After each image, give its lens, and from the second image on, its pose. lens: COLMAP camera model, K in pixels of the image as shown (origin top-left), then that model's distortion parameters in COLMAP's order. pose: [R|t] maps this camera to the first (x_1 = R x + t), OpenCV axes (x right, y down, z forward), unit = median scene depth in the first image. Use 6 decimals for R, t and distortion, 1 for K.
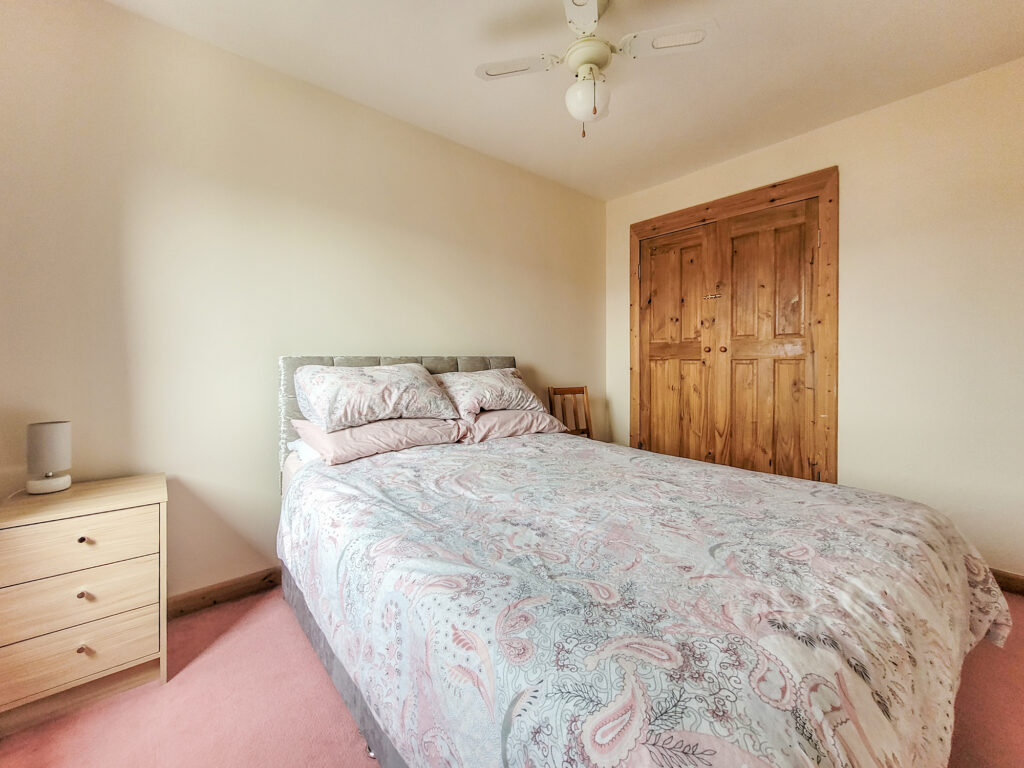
lens RADIAL K [[416.8, 0, 524.1], [0, 416.8, 364.2], [0, 0, 1]] dist [0.001569, -0.000685]
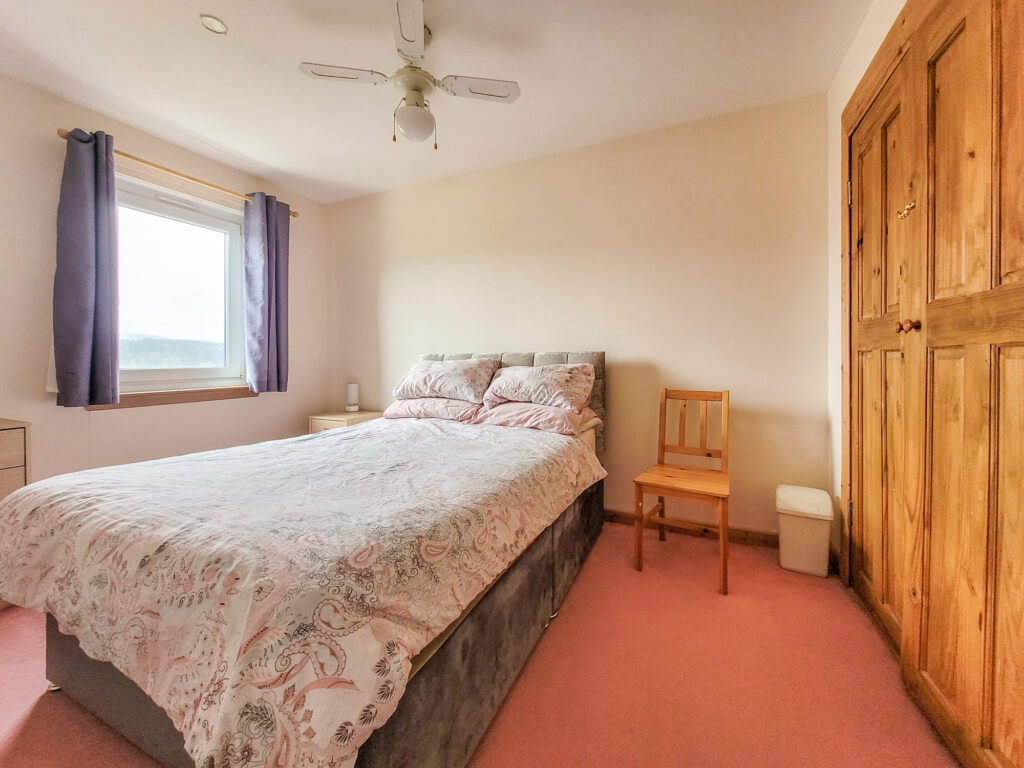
lens RADIAL K [[416.8, 0, 524.1], [0, 416.8, 364.2], [0, 0, 1]] dist [0.001569, -0.000685]
pose [[0.410646, 0.007730, -0.911762, 0.928391], [-0.003993, 0.999970, 0.006679, 0.005797], [0.911786, 0.000898, 0.410664, 0.573296]]
